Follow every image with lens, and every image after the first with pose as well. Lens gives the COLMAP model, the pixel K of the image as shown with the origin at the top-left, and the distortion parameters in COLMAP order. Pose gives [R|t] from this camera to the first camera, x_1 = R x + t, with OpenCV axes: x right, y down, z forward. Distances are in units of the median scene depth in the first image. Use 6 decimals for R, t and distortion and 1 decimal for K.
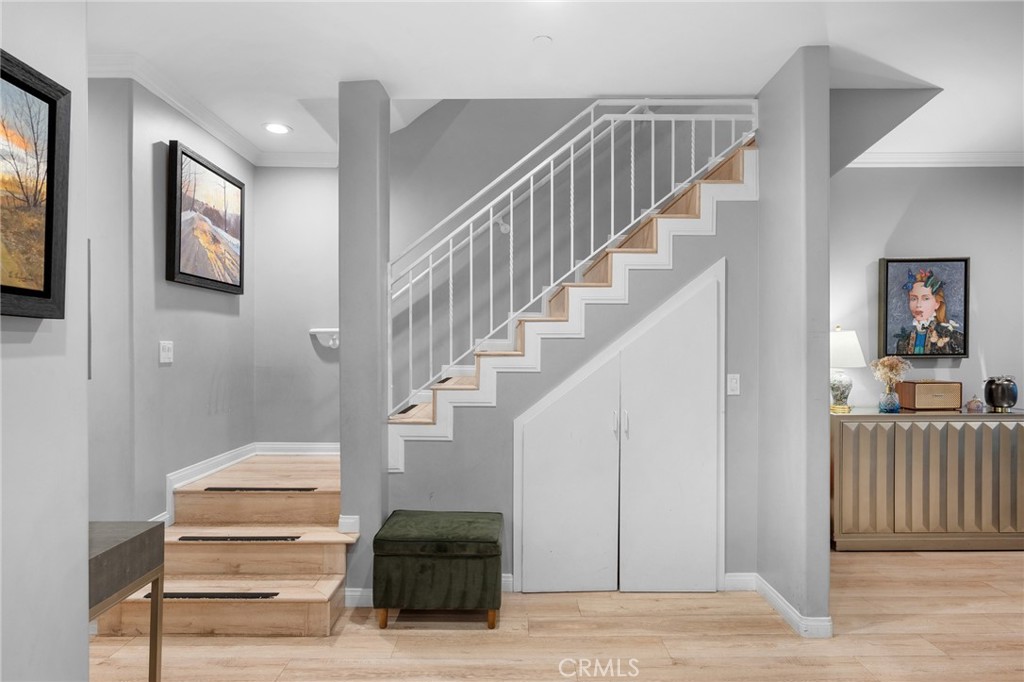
lens RADIAL K [[564.7, 0, 512.0], [0, 564.7, 341.0], [0, 0, 1]] dist [-0.001507, -0.000460]
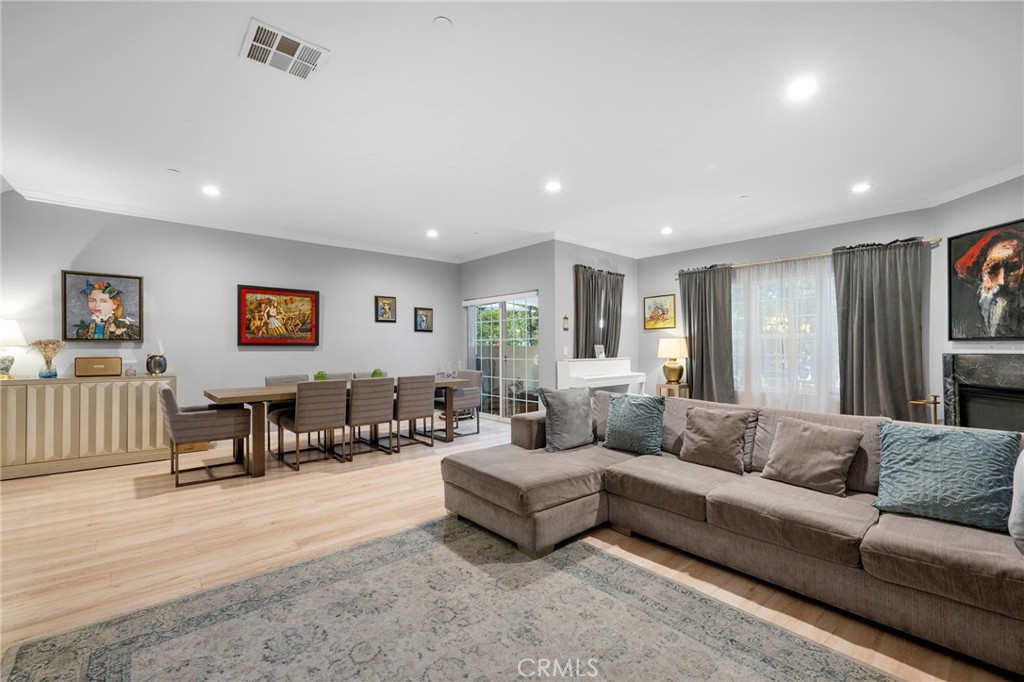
lens RADIAL K [[432.3, 0, 508.0], [0, 432.3, 341.7], [0, 0, 1]] dist [-0.000807, 0.000072]
pose [[0.758445, 0.018695, 0.651469, 0.799248], [-0.012072, 0.999820, -0.014638, 0.034116], [-0.651625, 0.003237, 0.758534, -0.544432]]
